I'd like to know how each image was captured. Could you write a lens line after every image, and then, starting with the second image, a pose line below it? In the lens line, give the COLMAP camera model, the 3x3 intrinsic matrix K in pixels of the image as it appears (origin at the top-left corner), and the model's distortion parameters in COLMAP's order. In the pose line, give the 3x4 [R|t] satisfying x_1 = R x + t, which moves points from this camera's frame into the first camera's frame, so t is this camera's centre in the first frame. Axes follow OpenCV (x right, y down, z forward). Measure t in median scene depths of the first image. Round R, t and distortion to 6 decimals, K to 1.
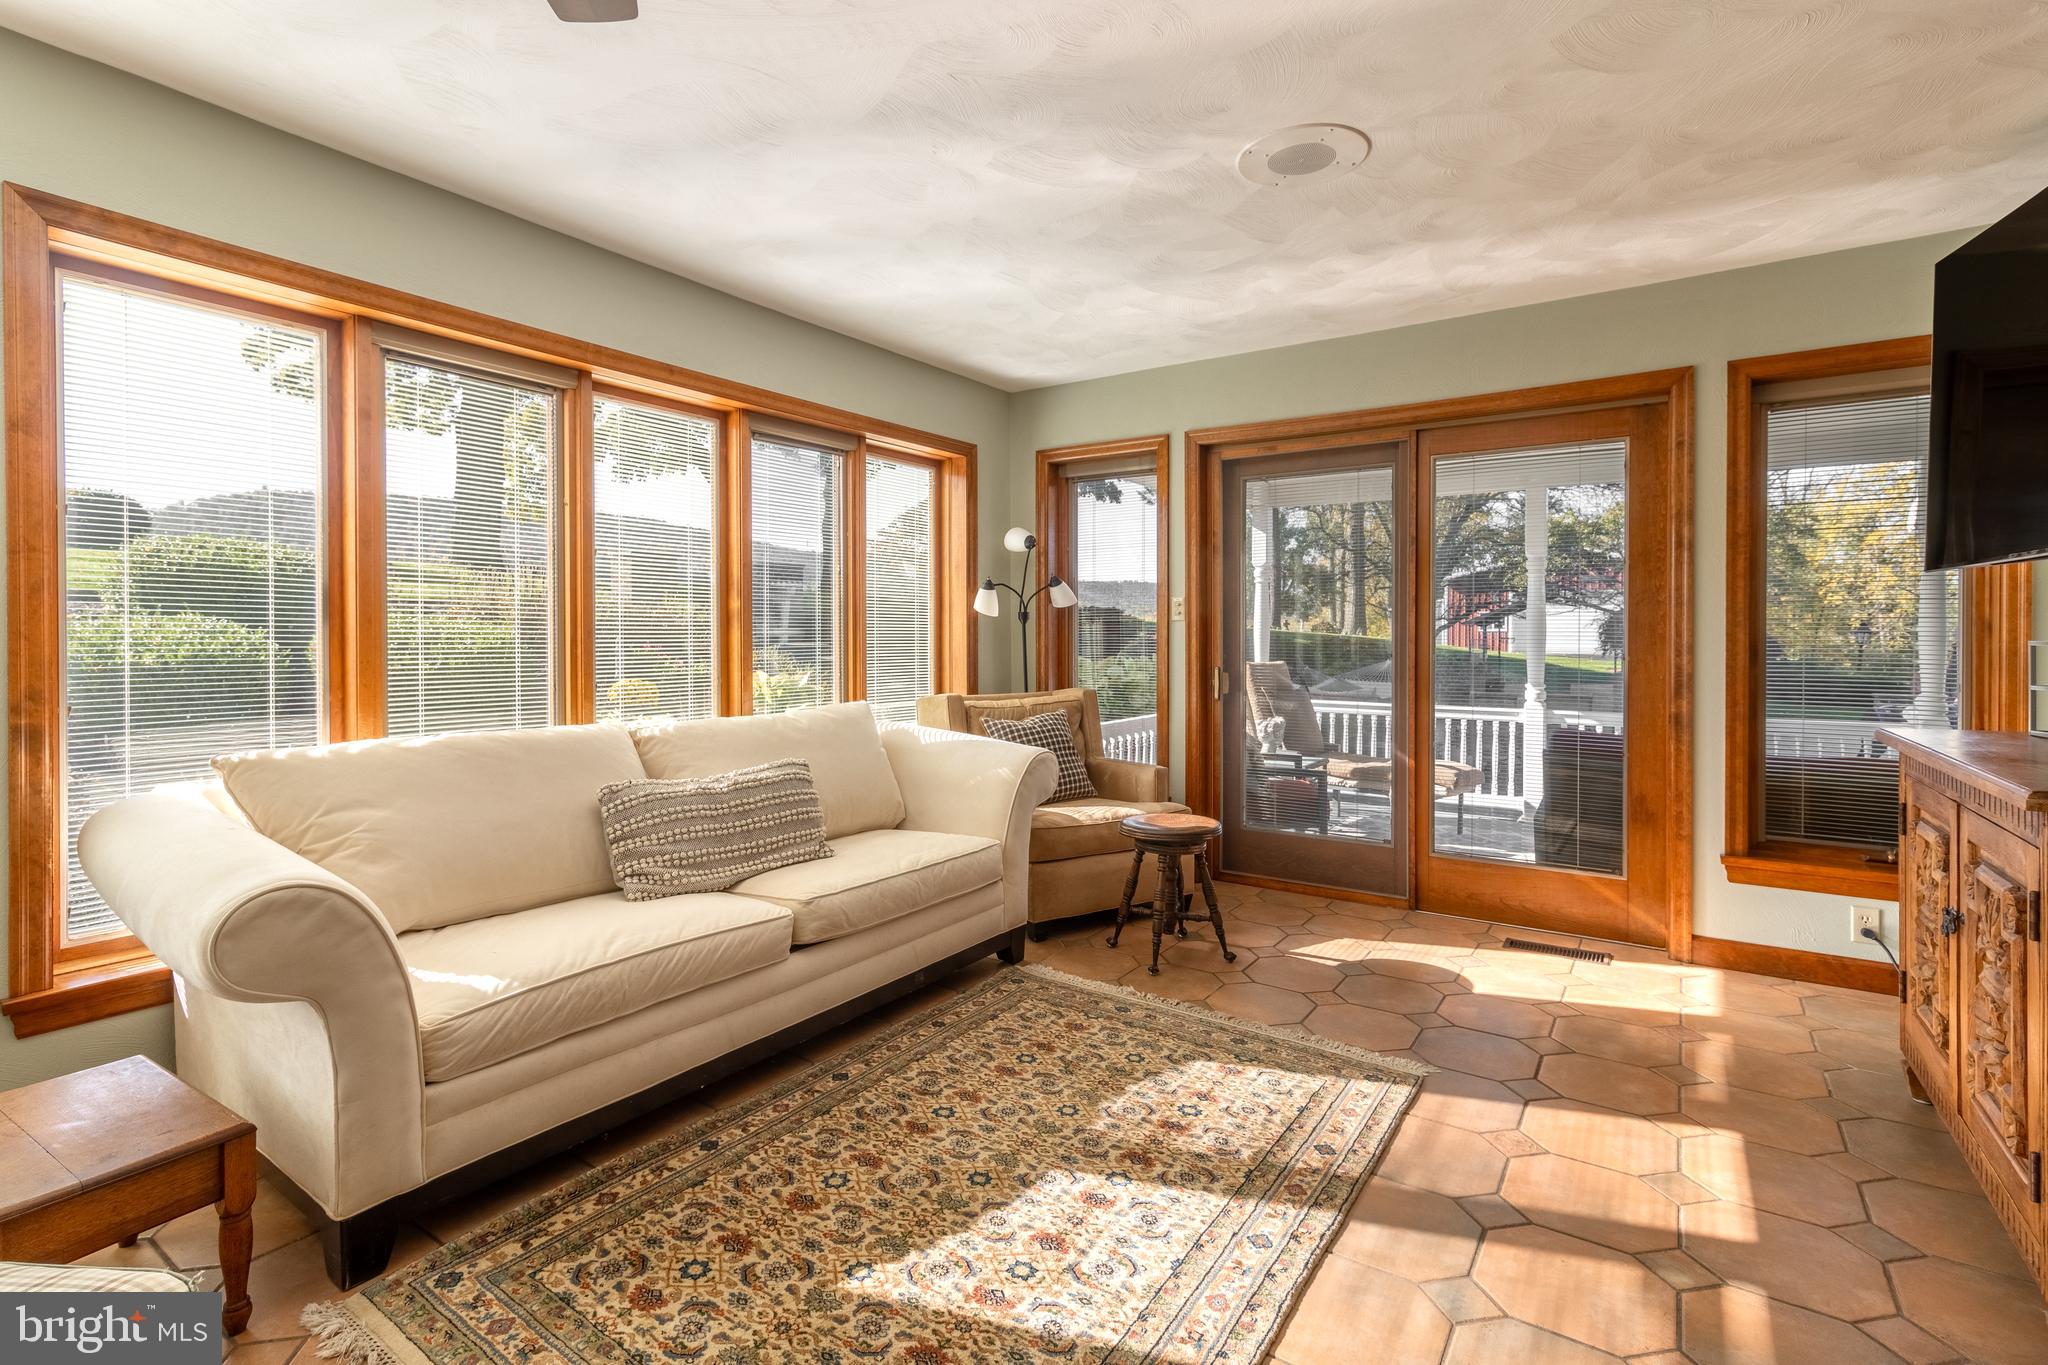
lens RADIAL K [[948.8, 0, 1018.5], [0, 948.8, 665.0], [0, 0, 1]] dist [0.001263, 0.000453]
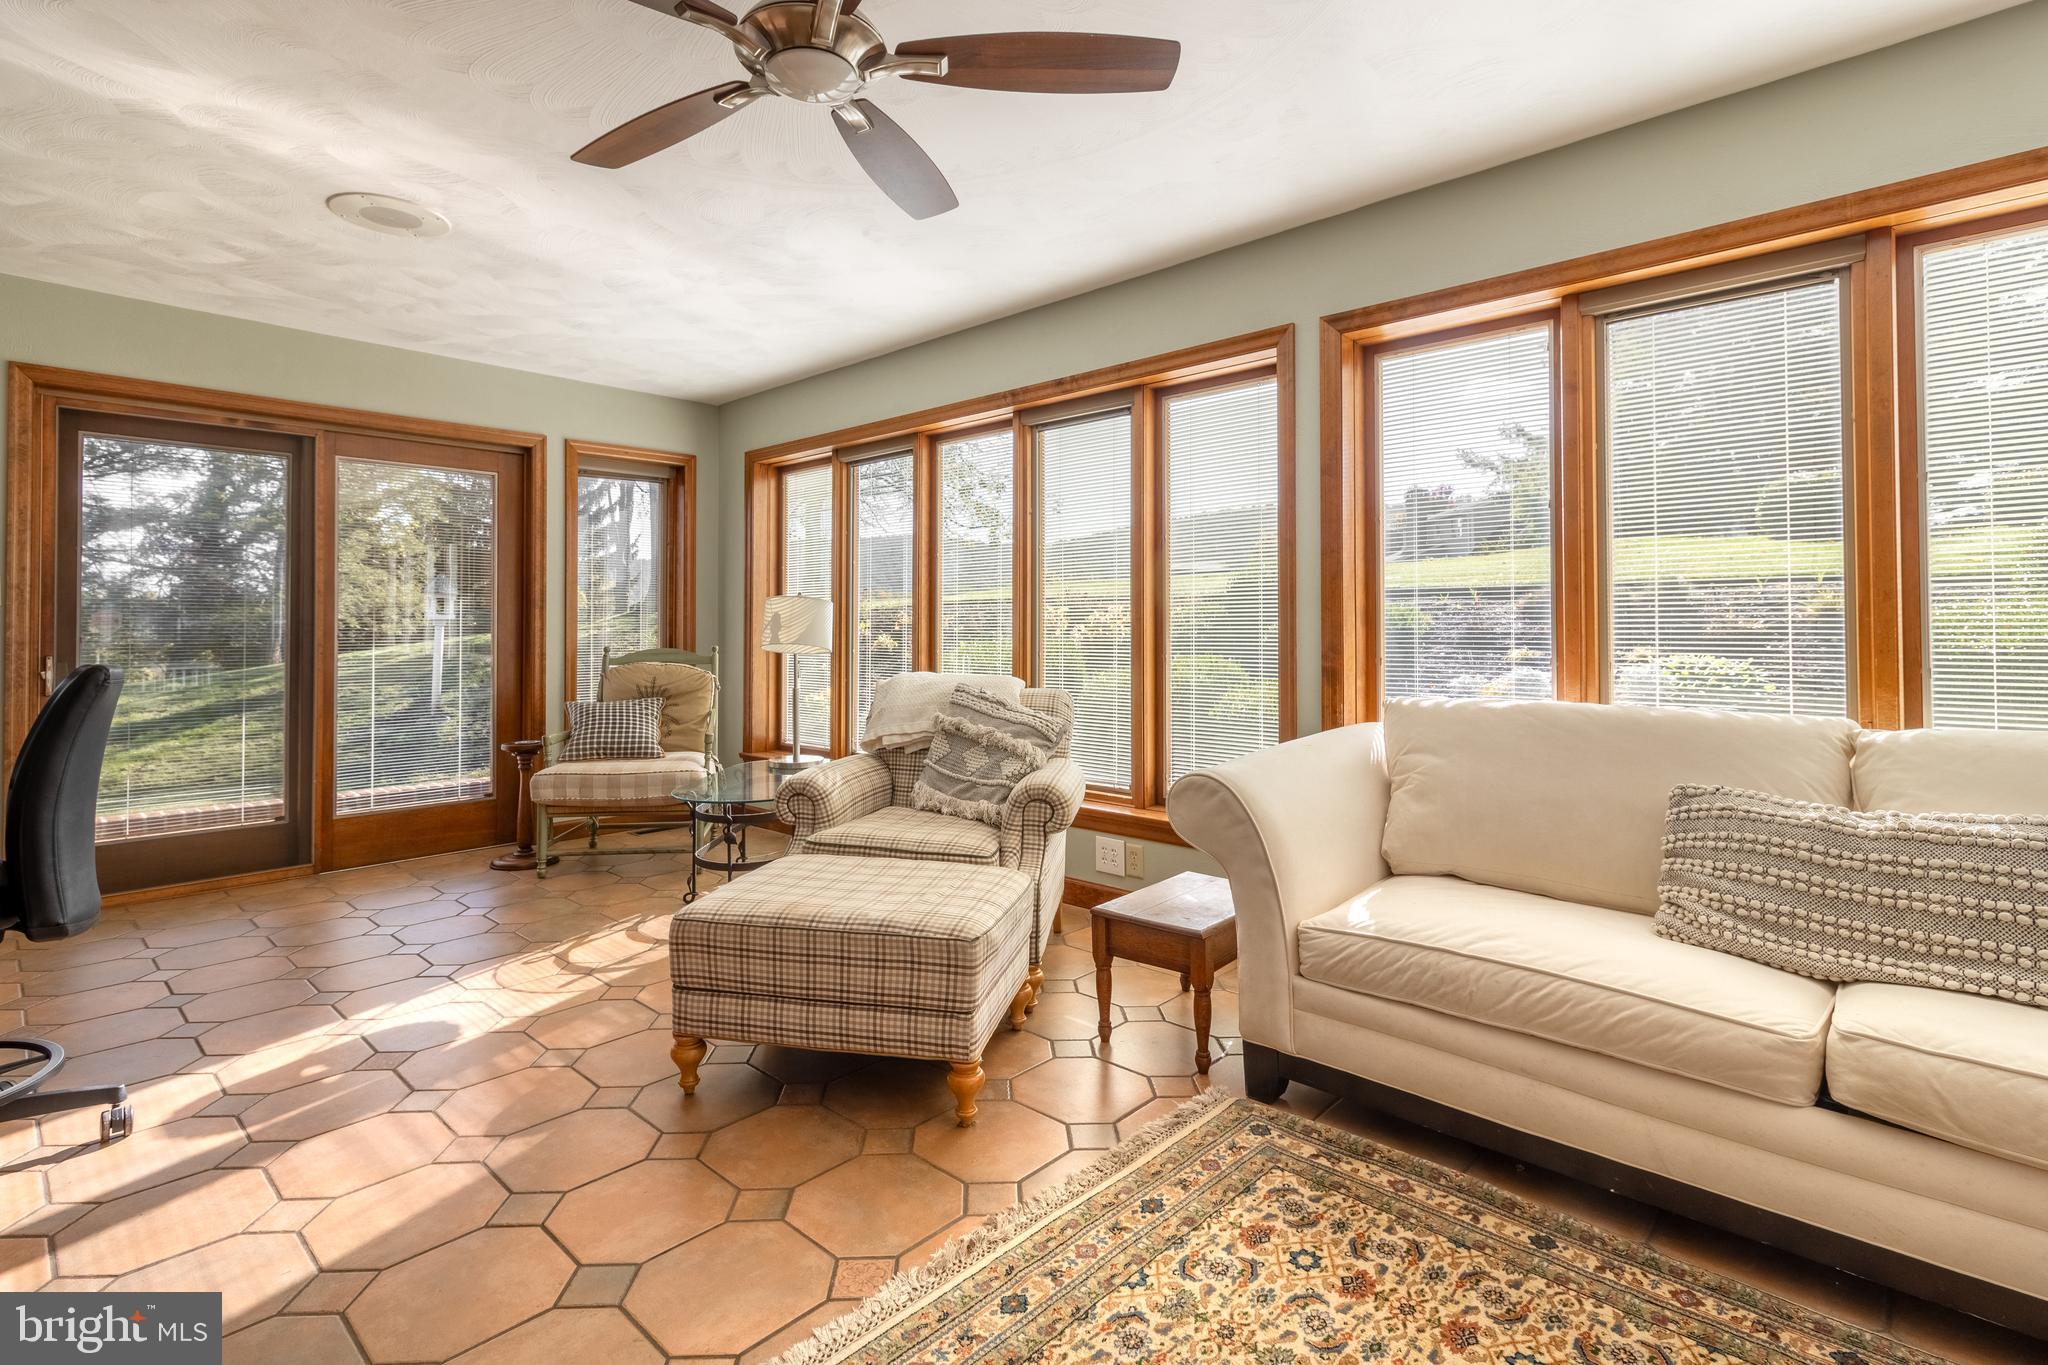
lens RADIAL K [[948.8, 0, 982.2], [0, 948.8, 611.0], [0, 0, 1]] dist [0.001263, 0.000453]
pose [[-0.153468, -0.012258, -0.988078, 0.578743], [-0.017092, 0.999806, -0.009749, -0.000812], [0.988006, 0.015392, -0.153648, 0.714618]]
